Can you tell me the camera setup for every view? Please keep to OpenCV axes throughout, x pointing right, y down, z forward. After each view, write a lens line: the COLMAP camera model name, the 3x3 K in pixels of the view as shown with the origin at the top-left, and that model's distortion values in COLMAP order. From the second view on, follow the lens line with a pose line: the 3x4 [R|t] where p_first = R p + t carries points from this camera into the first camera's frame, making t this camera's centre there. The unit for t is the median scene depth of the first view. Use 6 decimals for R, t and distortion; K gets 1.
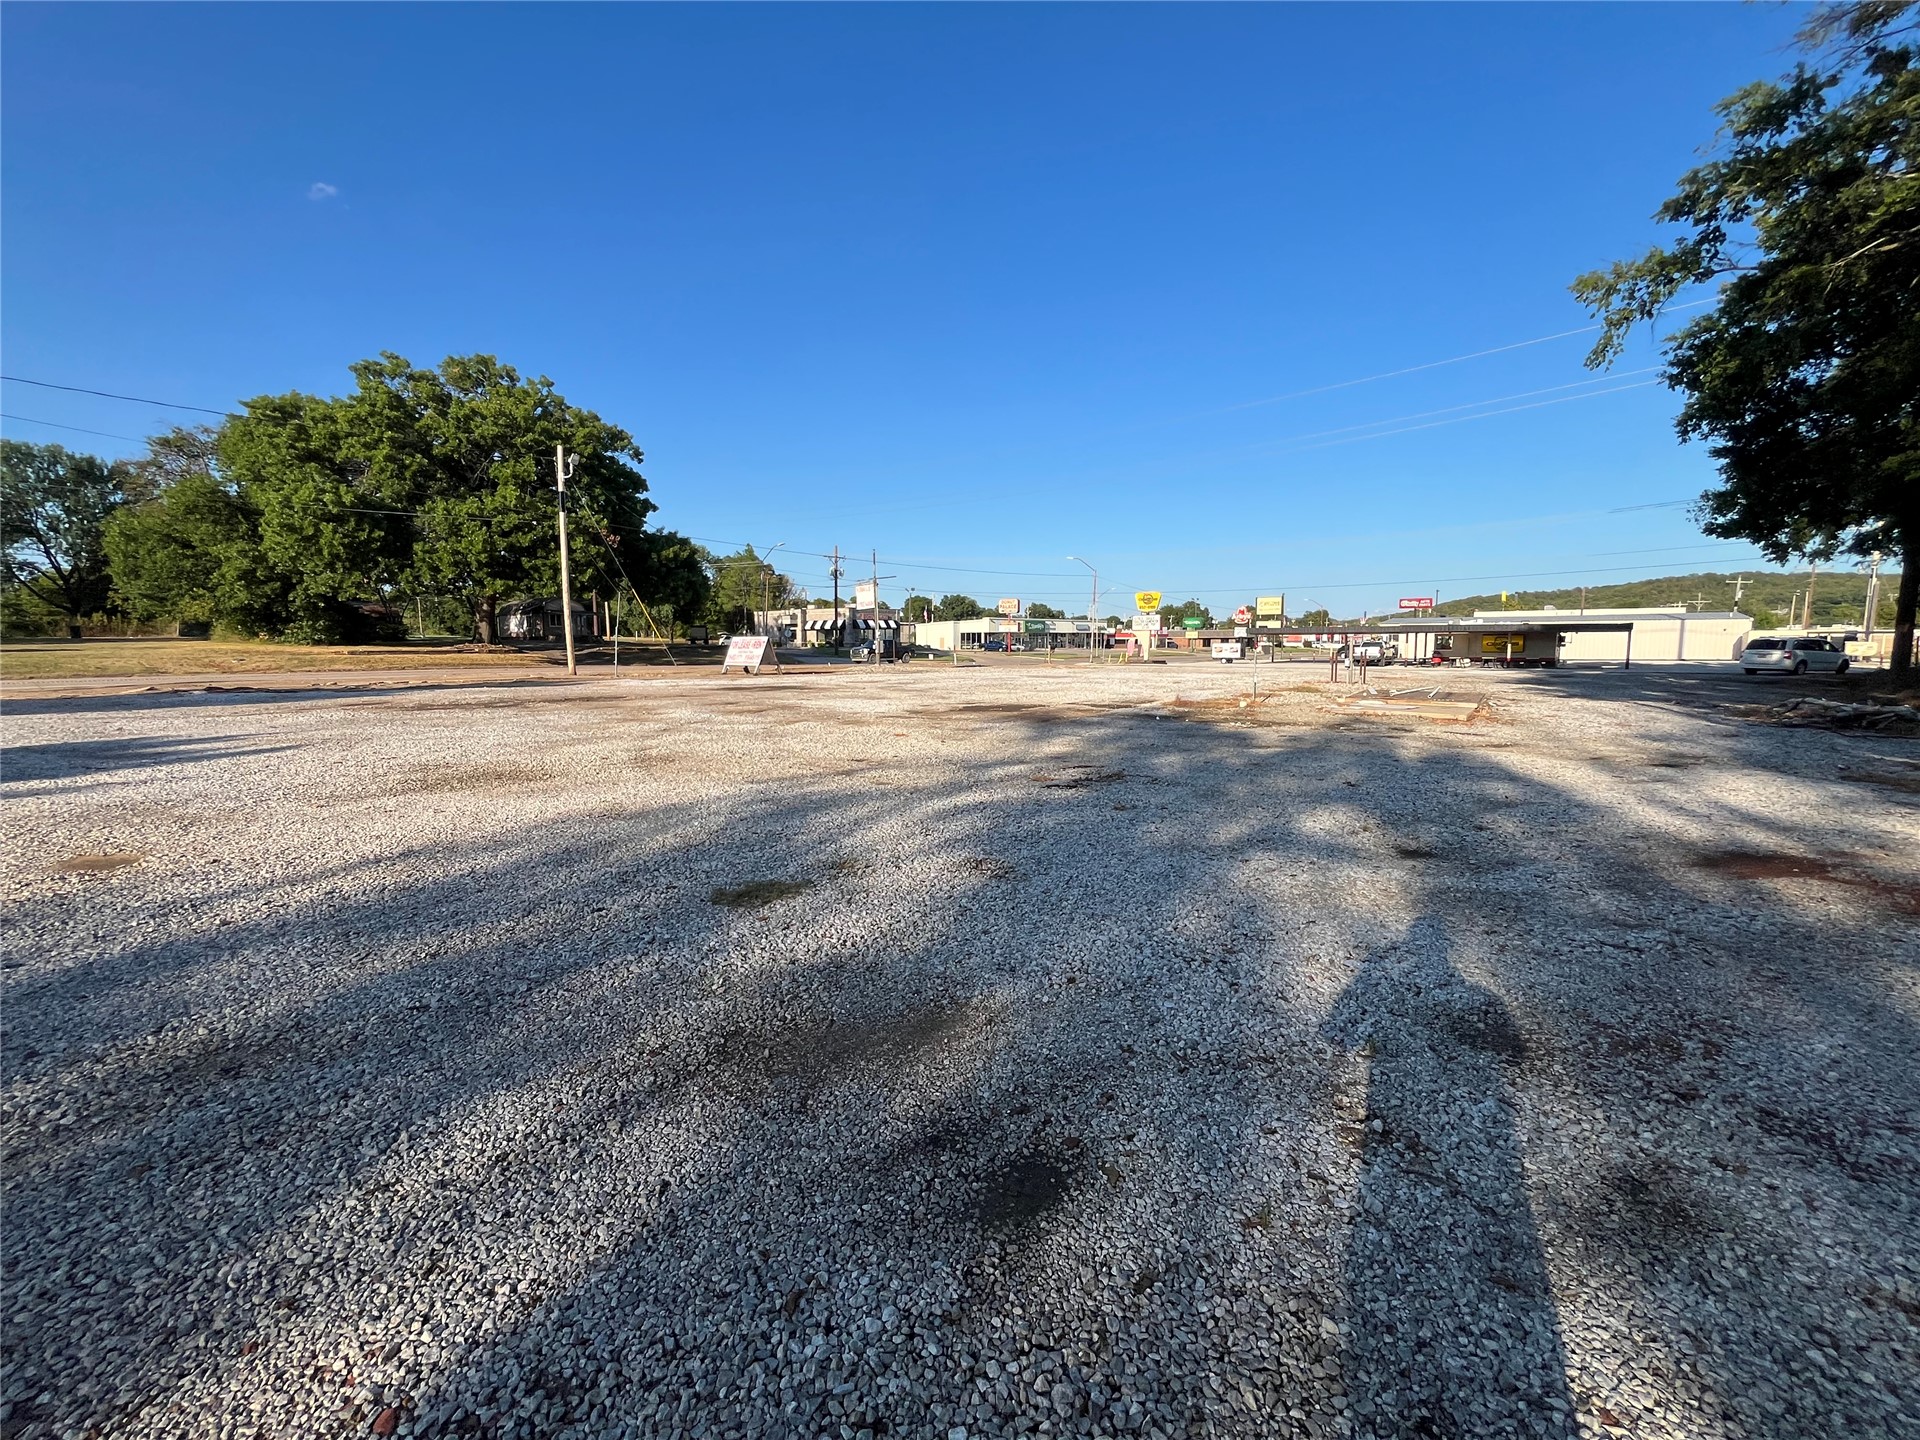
lens RADIAL K [[775.0, 0, 957.1], [0, 775.0, 721.7], [0, 0, 1]] dist [-0.003327, 0.000094]
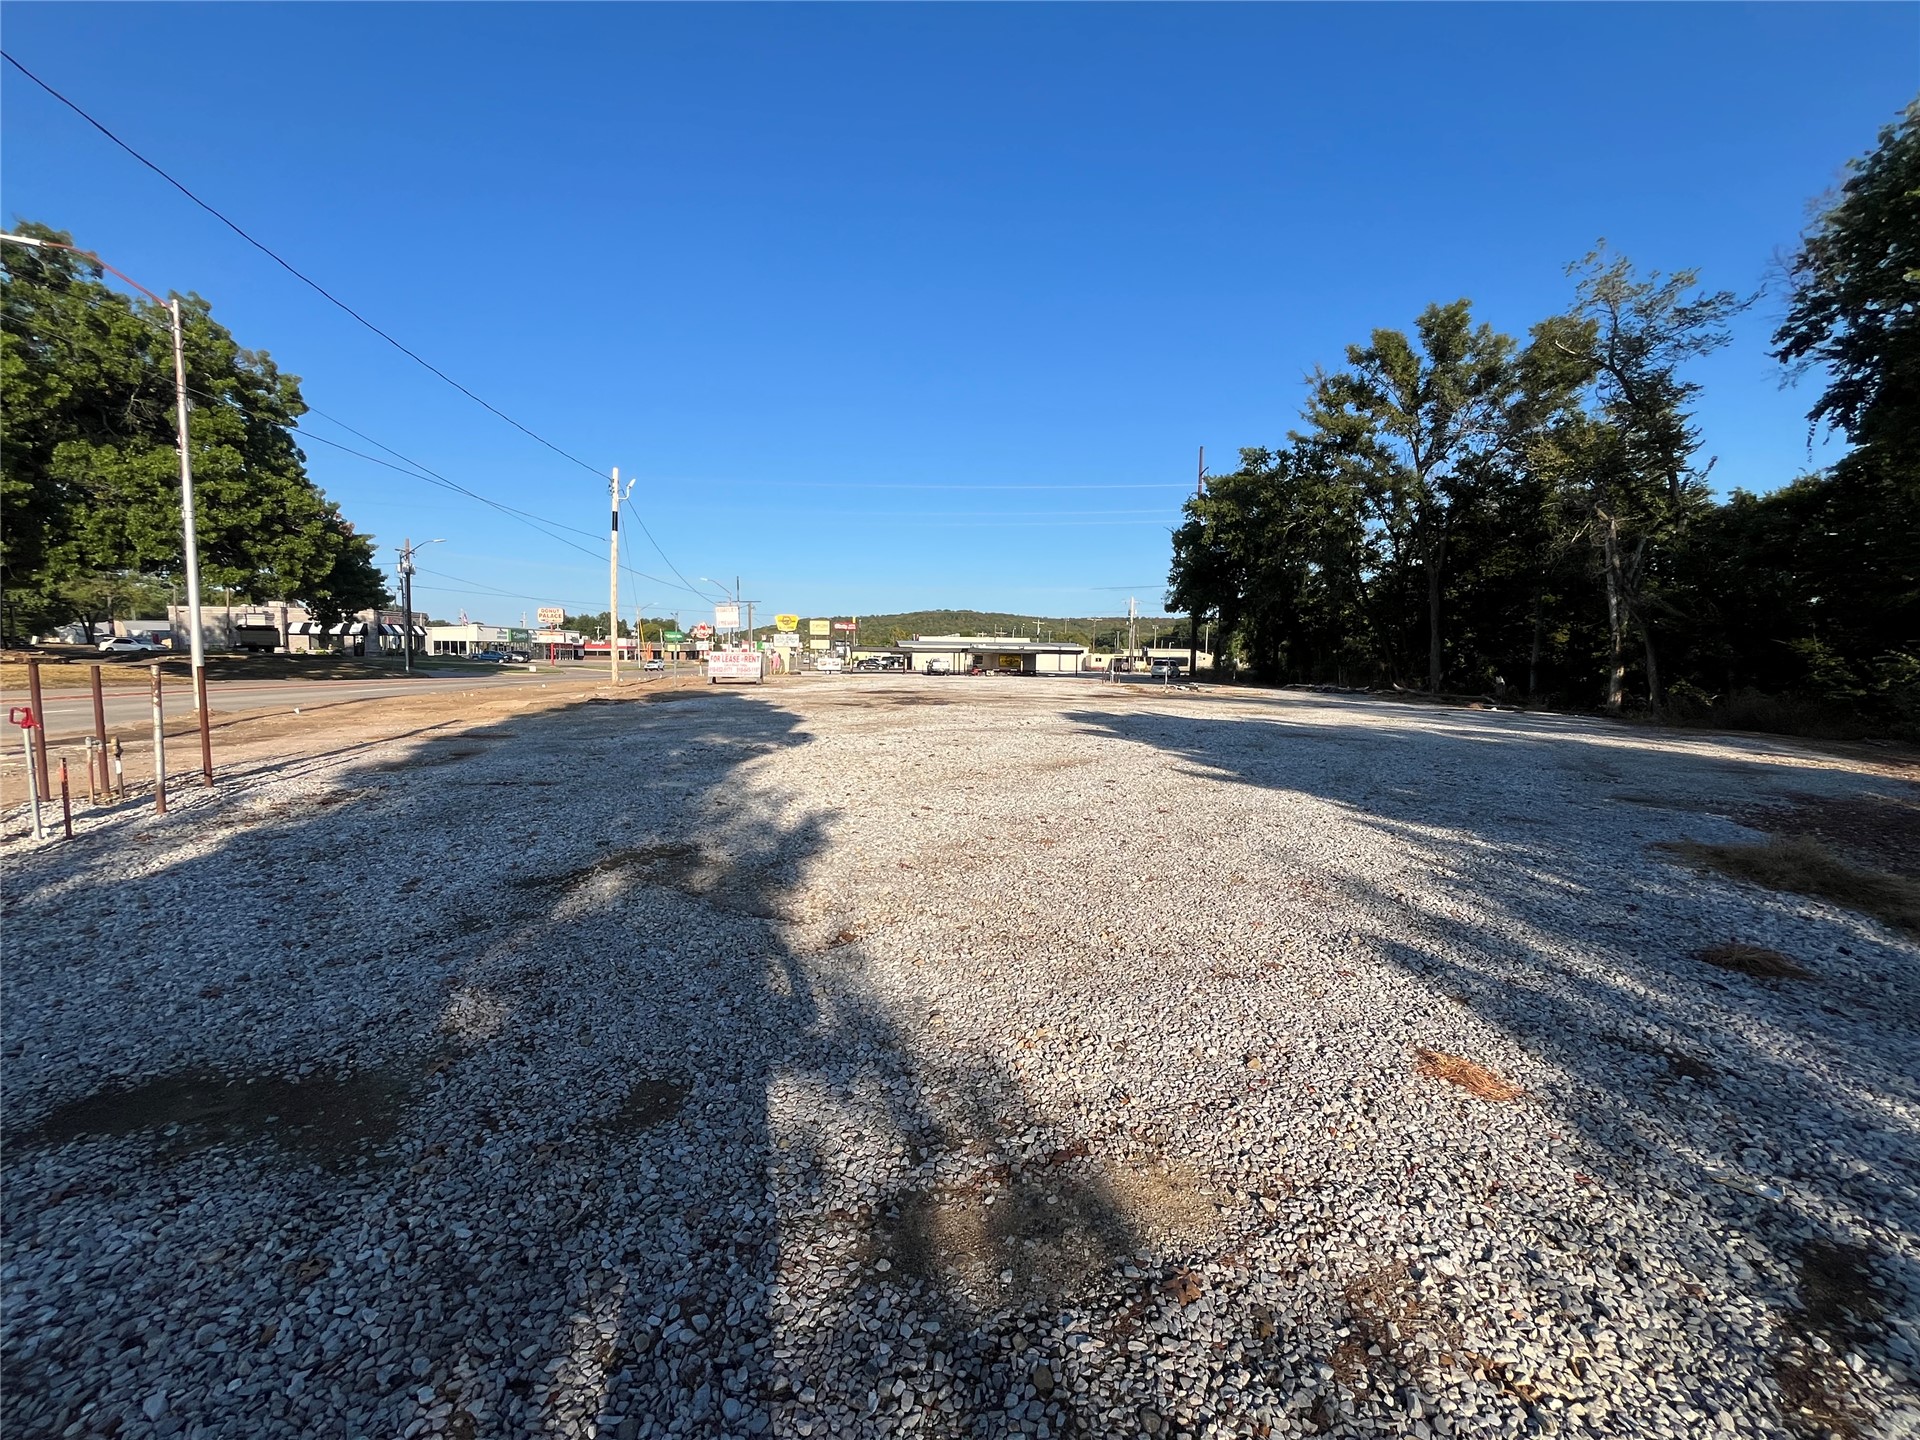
lens RADIAL K [[775.0, 0, 957.6], [0, 775.0, 720.0], [0, 0, 1]] dist [-0.003327, 0.000094]
pose [[0.695128, -0.047100, 0.717341, -3.126749], [0.059035, 0.998221, 0.008335, 0.011784], [-0.716458, 0.036555, 0.696672, -0.202244]]
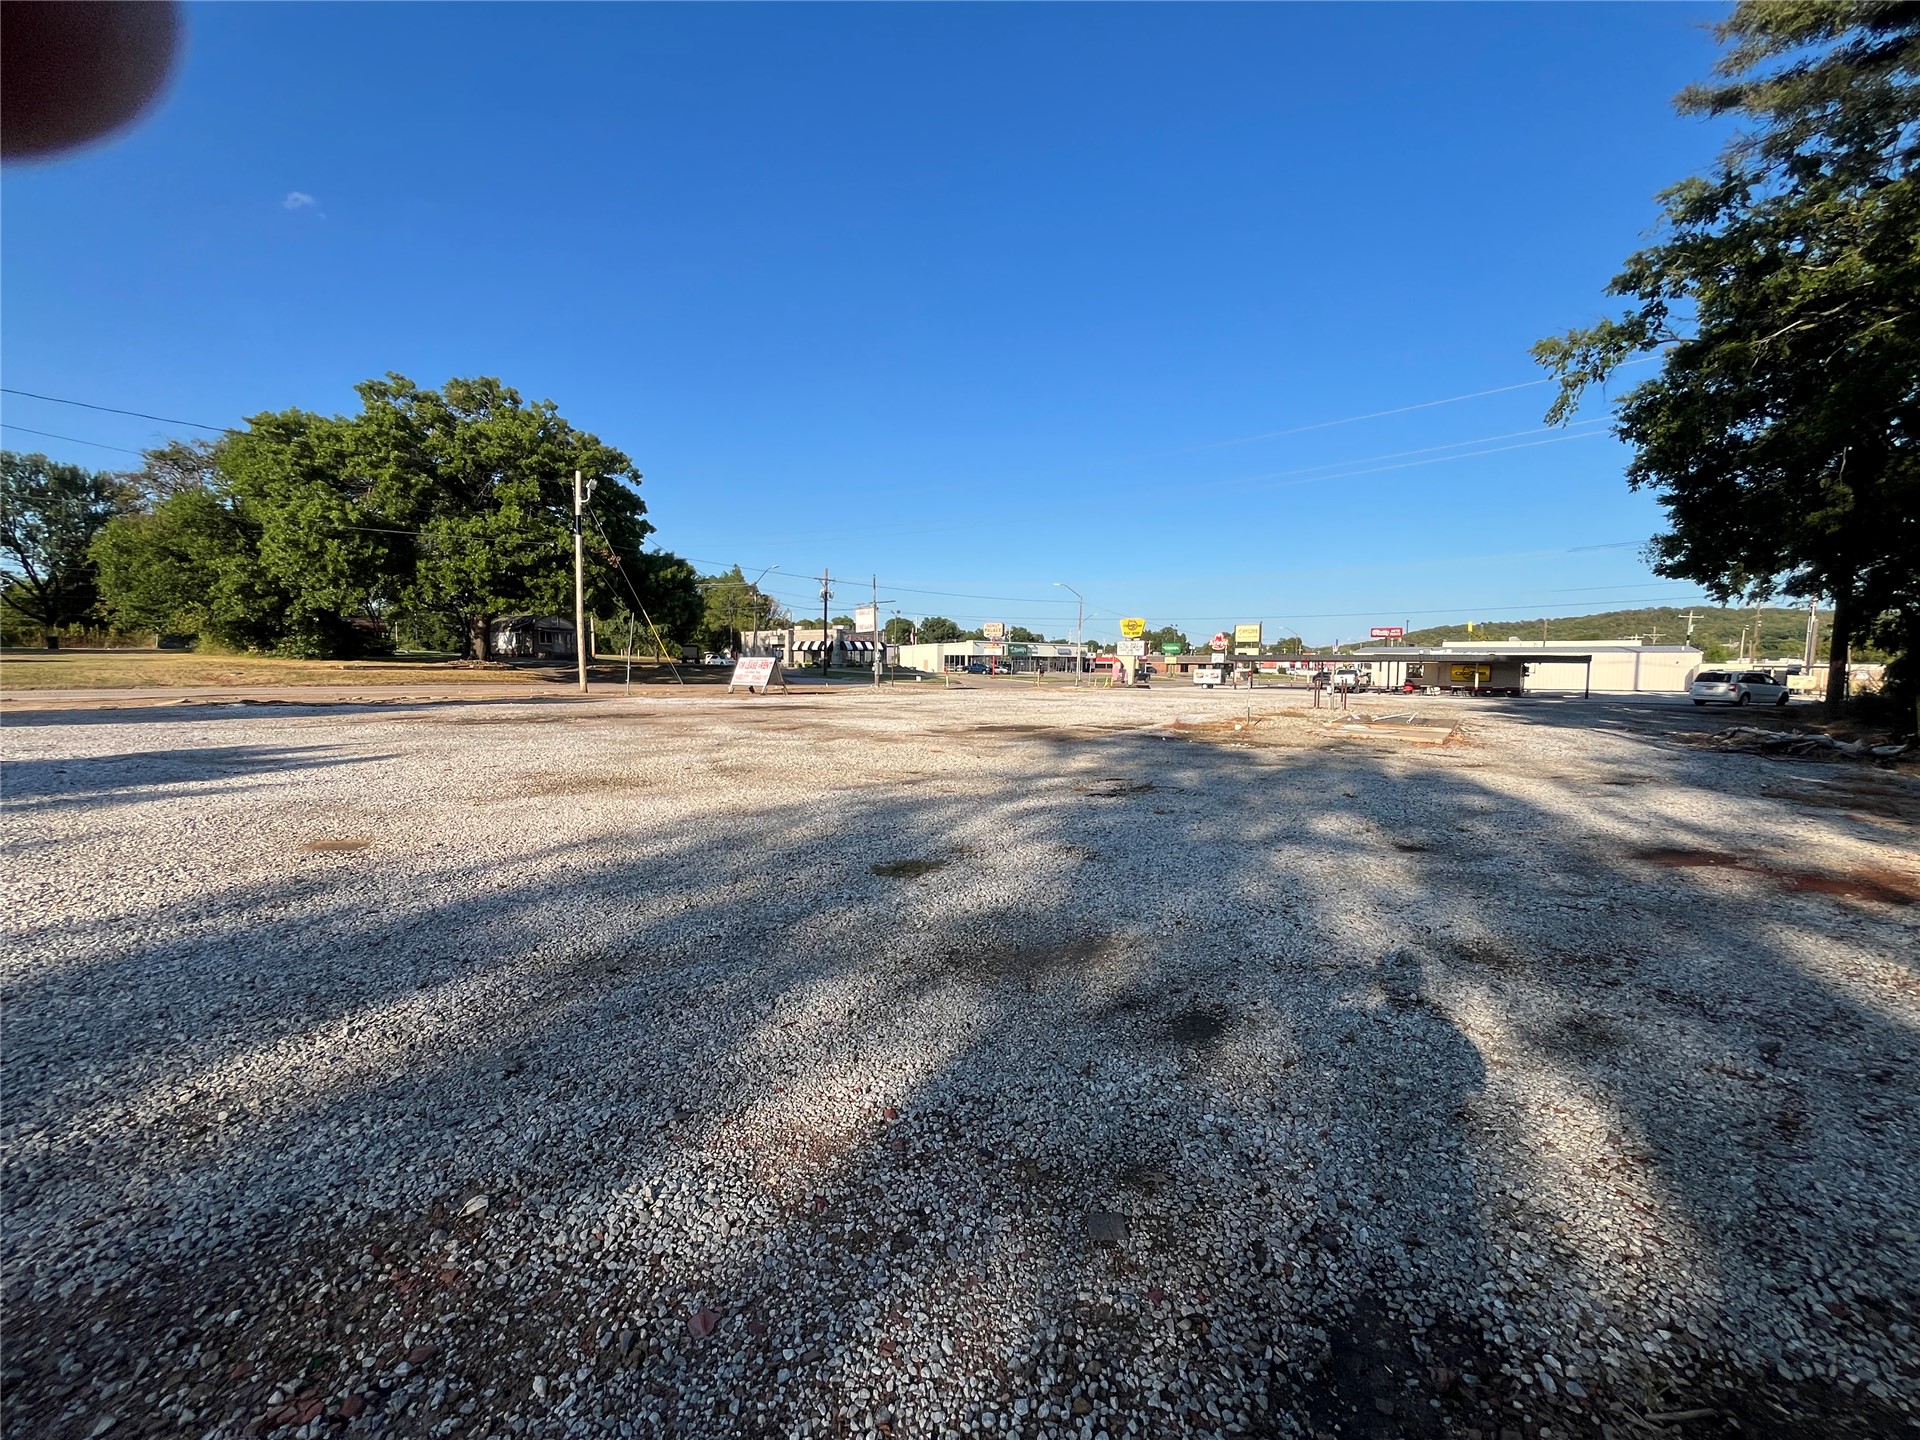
lens RADIAL K [[775.0, 0, 957.8], [0, 775.0, 722.6], [0, 0, 1]] dist [-0.003327, 0.000094]
pose [[0.999497, 0.010891, 0.029788, -0.106017], [-0.010082, 0.999579, -0.027204, 0.008357], [-0.030071, 0.026890, 0.999186, -0.133881]]
